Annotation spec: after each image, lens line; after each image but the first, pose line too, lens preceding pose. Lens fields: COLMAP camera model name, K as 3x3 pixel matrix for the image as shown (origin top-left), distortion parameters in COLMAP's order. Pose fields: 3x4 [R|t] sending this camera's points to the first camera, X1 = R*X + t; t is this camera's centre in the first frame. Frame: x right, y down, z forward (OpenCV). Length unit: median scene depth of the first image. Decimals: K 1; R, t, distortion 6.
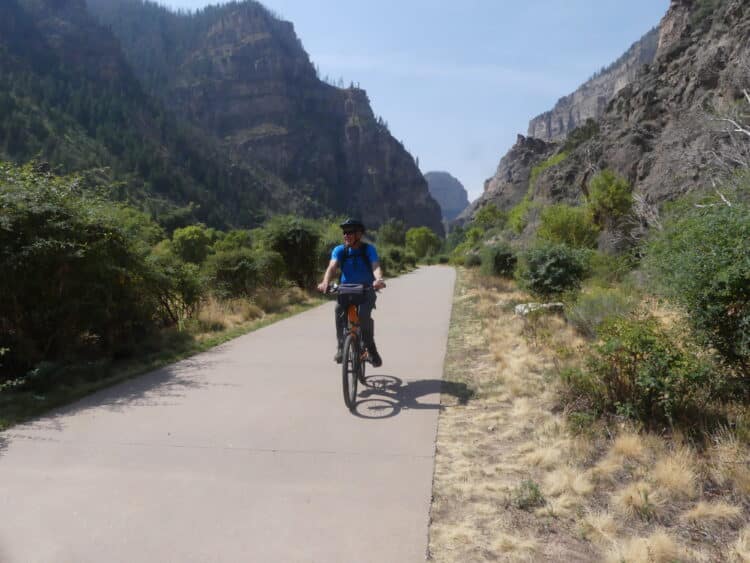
lens RADIAL K [[533.6, 0, 373.6], [0, 533.6, 282.1], [0, 0, 1]] dist [0.057189, 0.008016]
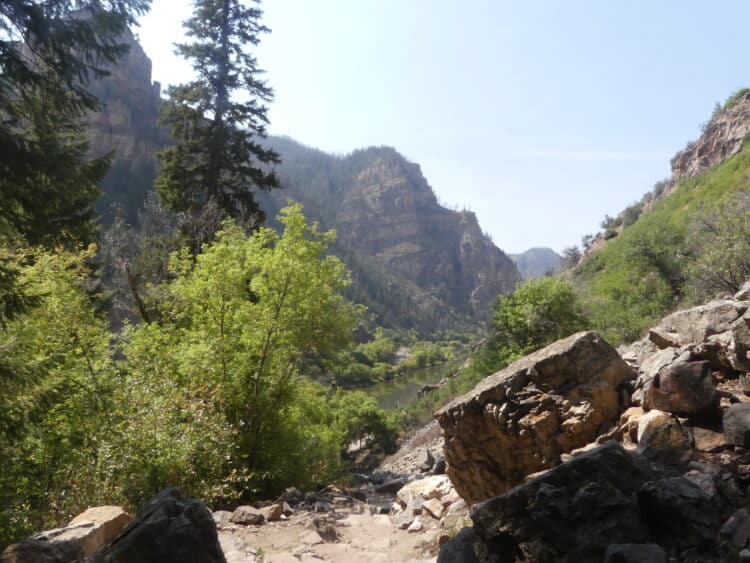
lens RADIAL K [[533.6, 0, 377.9], [0, 533.6, 282.8], [0, 0, 1]] dist [0.057189, 0.008016]
pose [[0.982240, -0.015924, -0.186952, -0.006031], [-0.006401, 0.992968, -0.118208, -0.025031], [0.187520, 0.117305, 0.975231, -0.347283]]
